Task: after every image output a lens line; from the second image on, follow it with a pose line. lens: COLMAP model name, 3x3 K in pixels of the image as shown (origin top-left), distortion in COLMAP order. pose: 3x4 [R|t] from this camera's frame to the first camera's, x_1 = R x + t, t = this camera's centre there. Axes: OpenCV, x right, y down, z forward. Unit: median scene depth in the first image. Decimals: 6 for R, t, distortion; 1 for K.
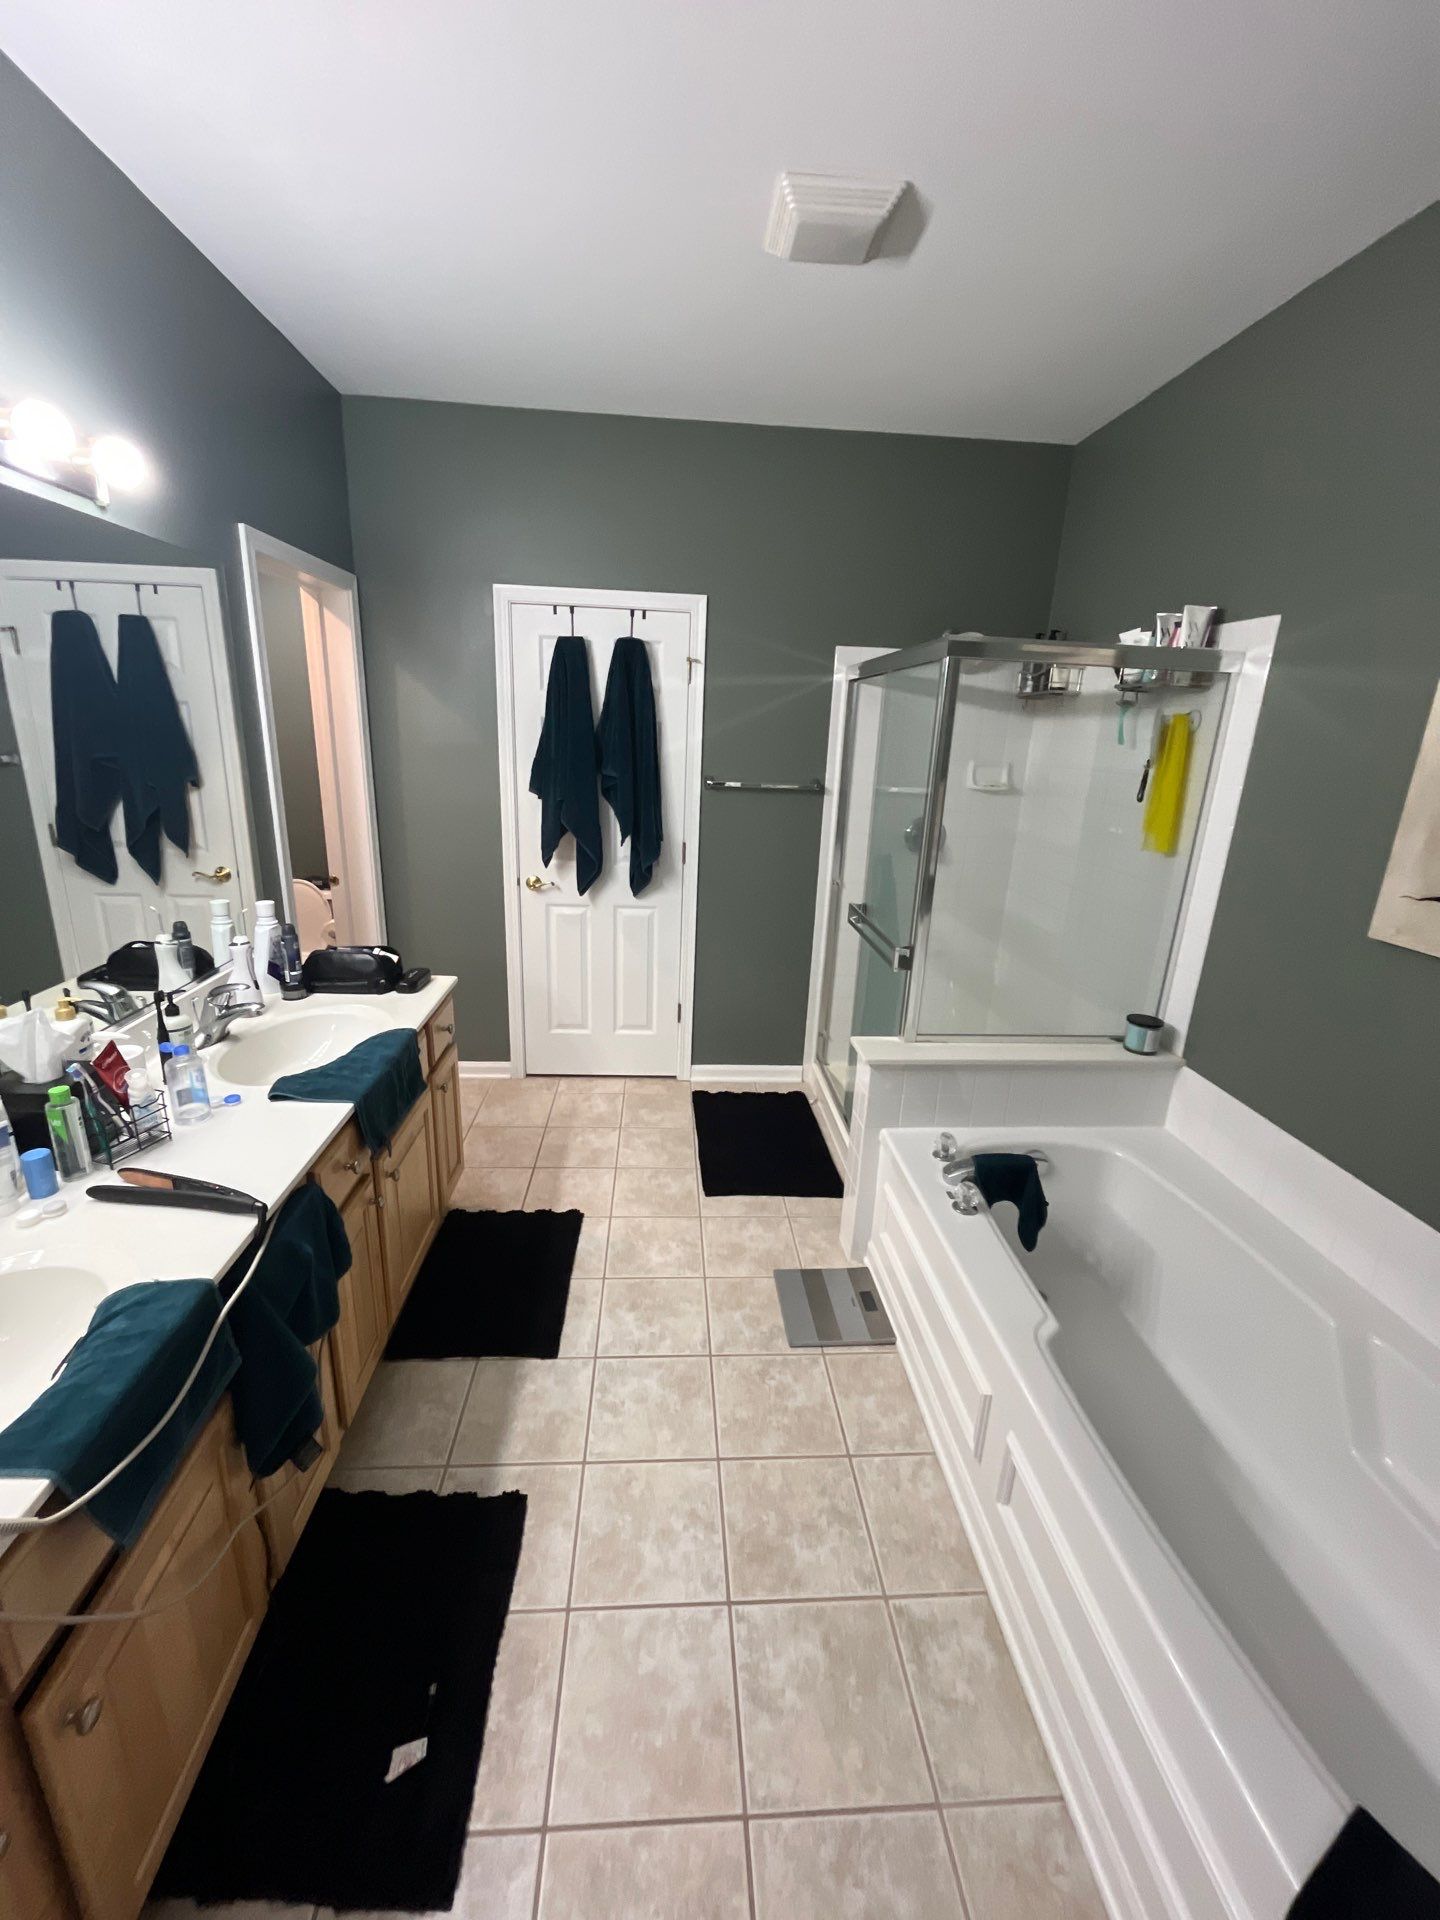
lens RADIAL K [[772.4, 0, 712.5], [0, 772.4, 955.8], [0, 0, 1]] dist [-0.003972, 0.000181]
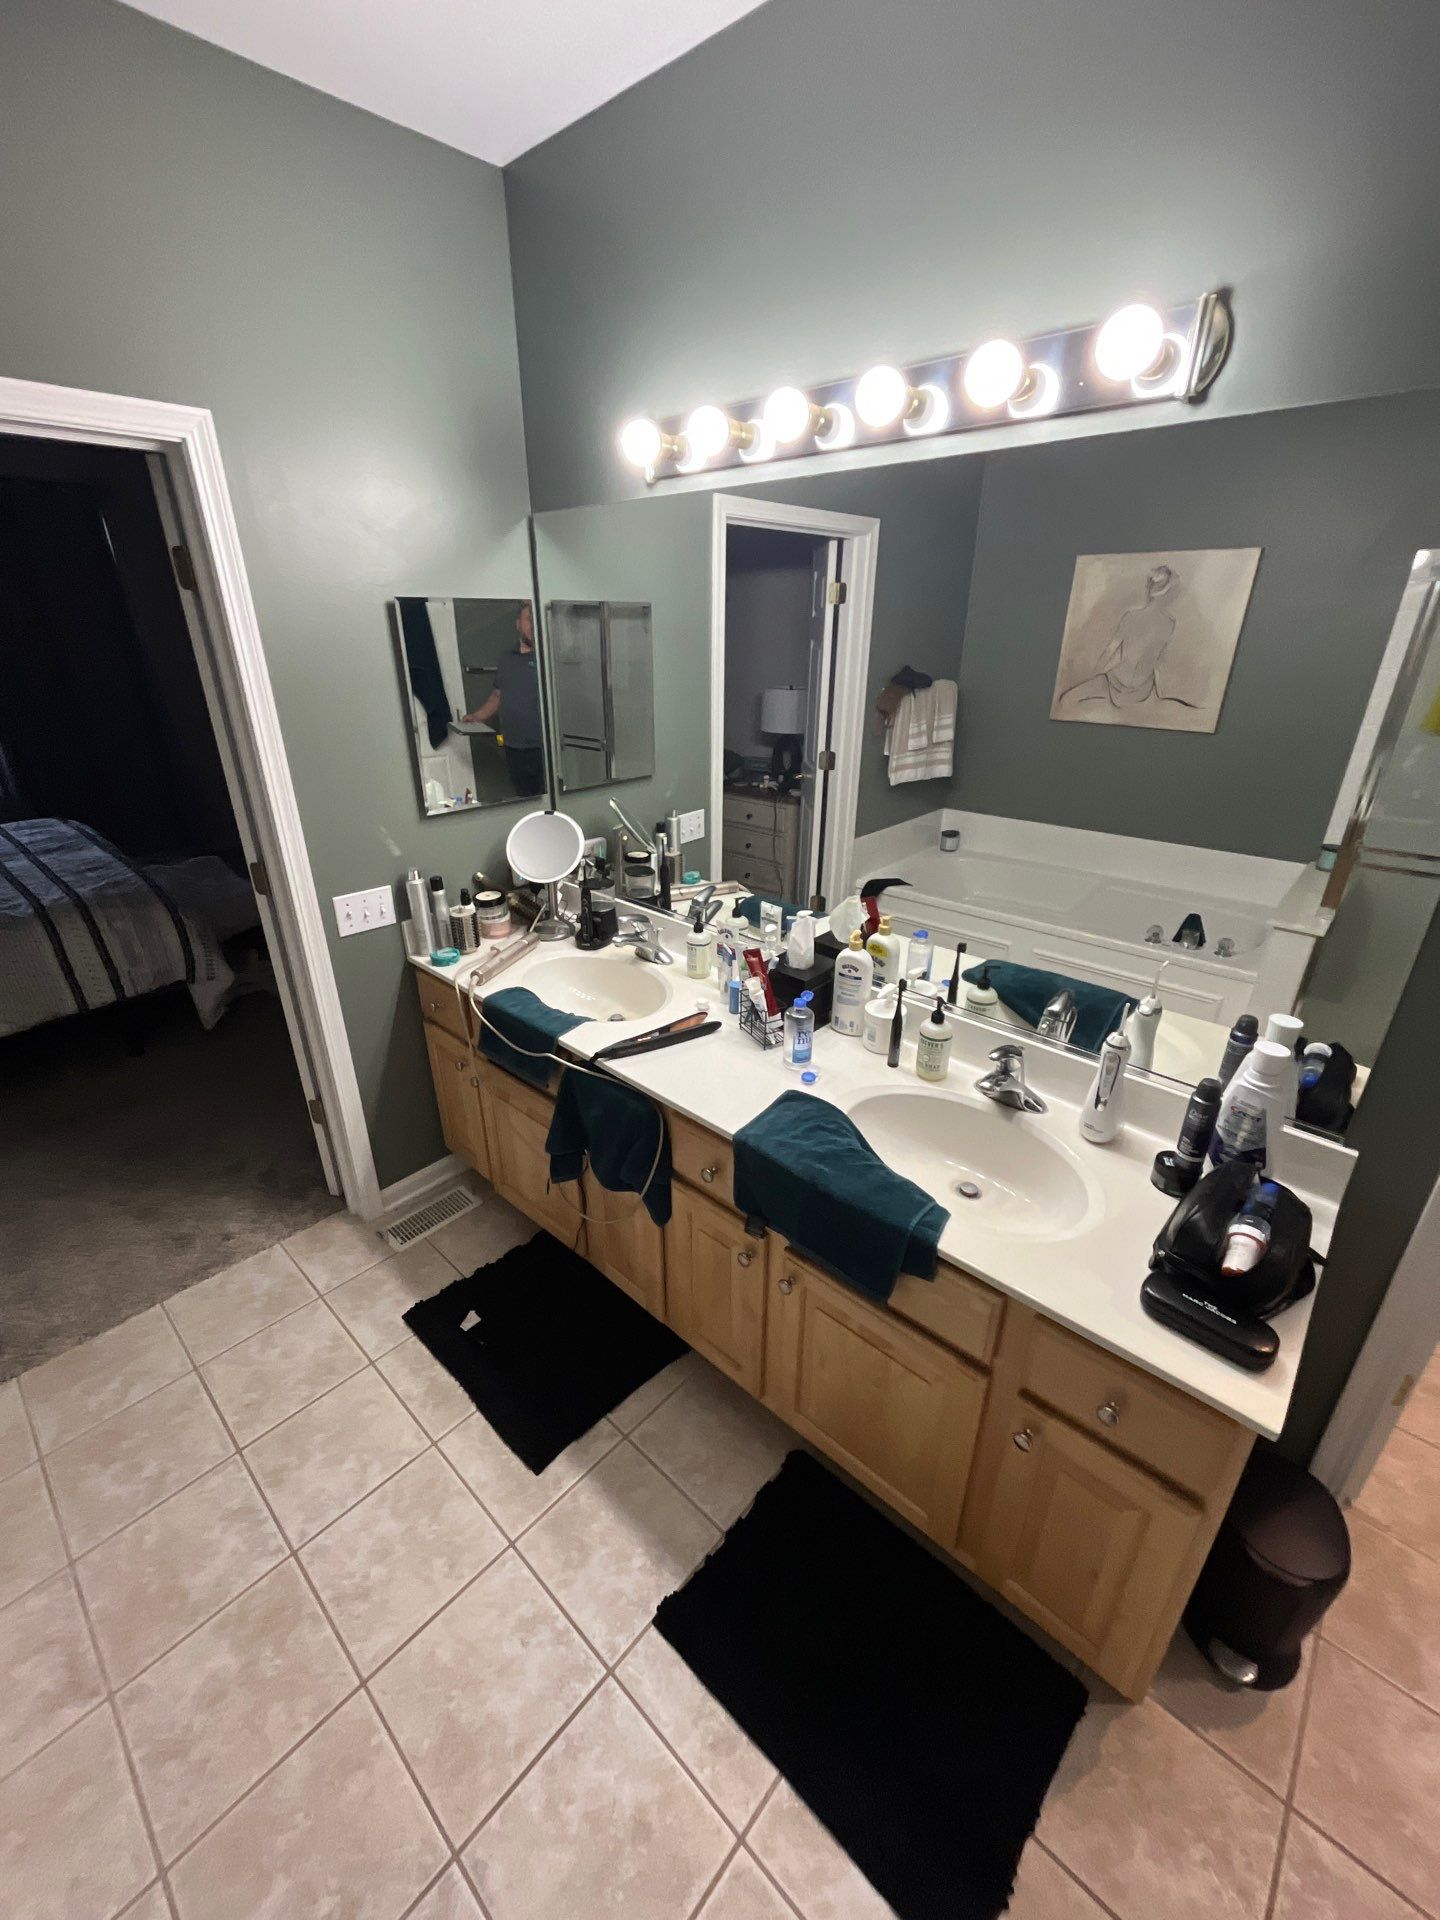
lens RADIAL K [[772.4, 0, 715.3], [0, 772.4, 953.9], [0, 0, 1]] dist [-0.003972, 0.000181]
pose [[-0.718382, 0.246770, -0.650409, 0.056952], [-0.220833, 0.805710, 0.549604, -0.328072], [0.659667, 0.538457, -0.524313, 0.951250]]
